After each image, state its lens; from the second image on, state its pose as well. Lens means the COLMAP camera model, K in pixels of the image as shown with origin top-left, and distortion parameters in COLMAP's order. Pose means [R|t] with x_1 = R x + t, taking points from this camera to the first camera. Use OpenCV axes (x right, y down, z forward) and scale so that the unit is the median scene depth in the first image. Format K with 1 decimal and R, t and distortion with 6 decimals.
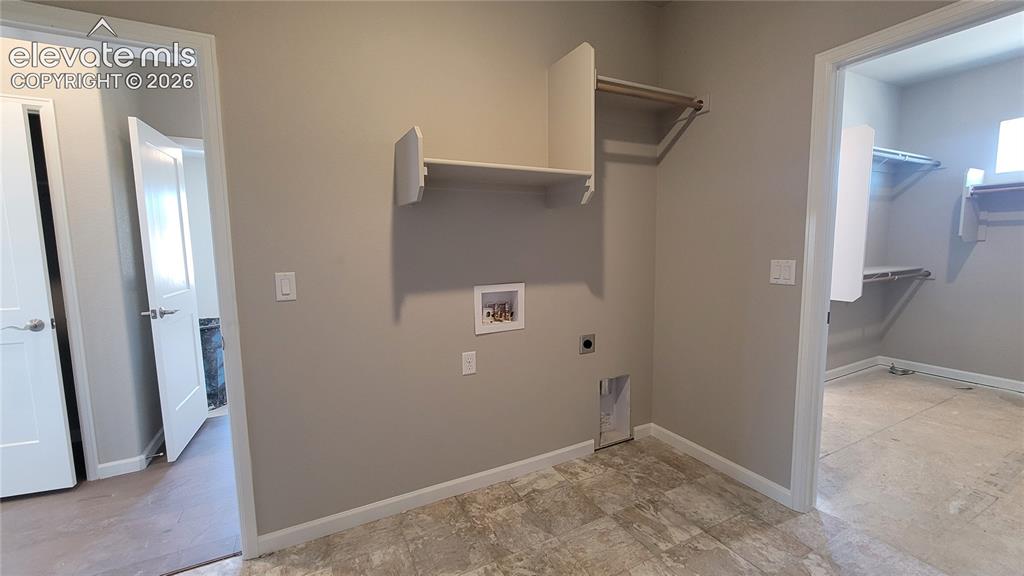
lens RADIAL K [[417.5, 0, 514.4], [0, 417.5, 288.1], [0, 0, 1]] dist [-0.000144, -0.000052]
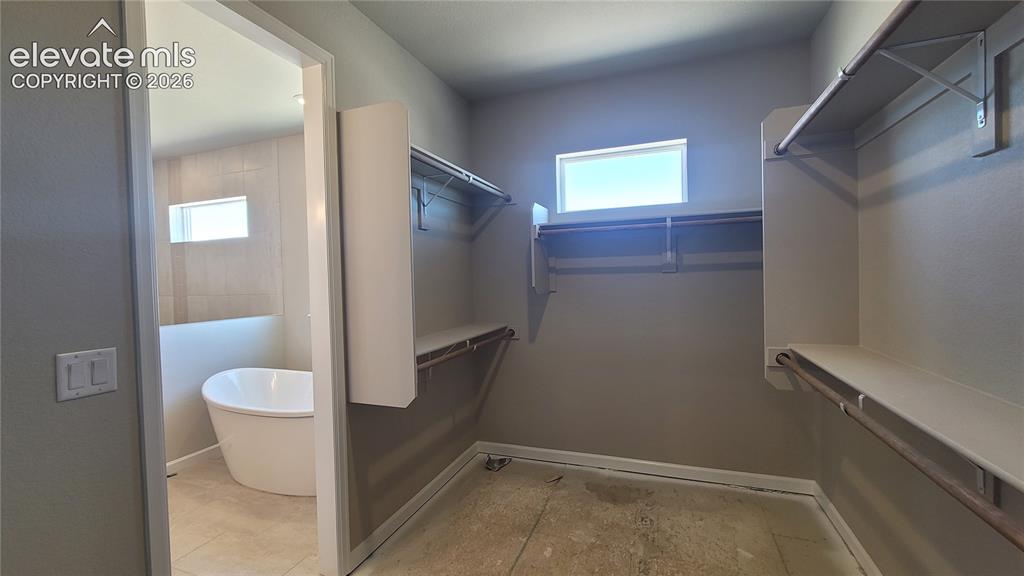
lens RADIAL K [[417.5, 0, 514.4], [0, 417.5, 288.1], [0, 0, 1]] dist [-0.000144, -0.000052]
pose [[0.742977, -0.018492, 0.669062, 0.508469], [0.084580, 0.994199, -0.066447, -0.072827], [-0.663952, 0.105958, 0.740230, 0.437290]]
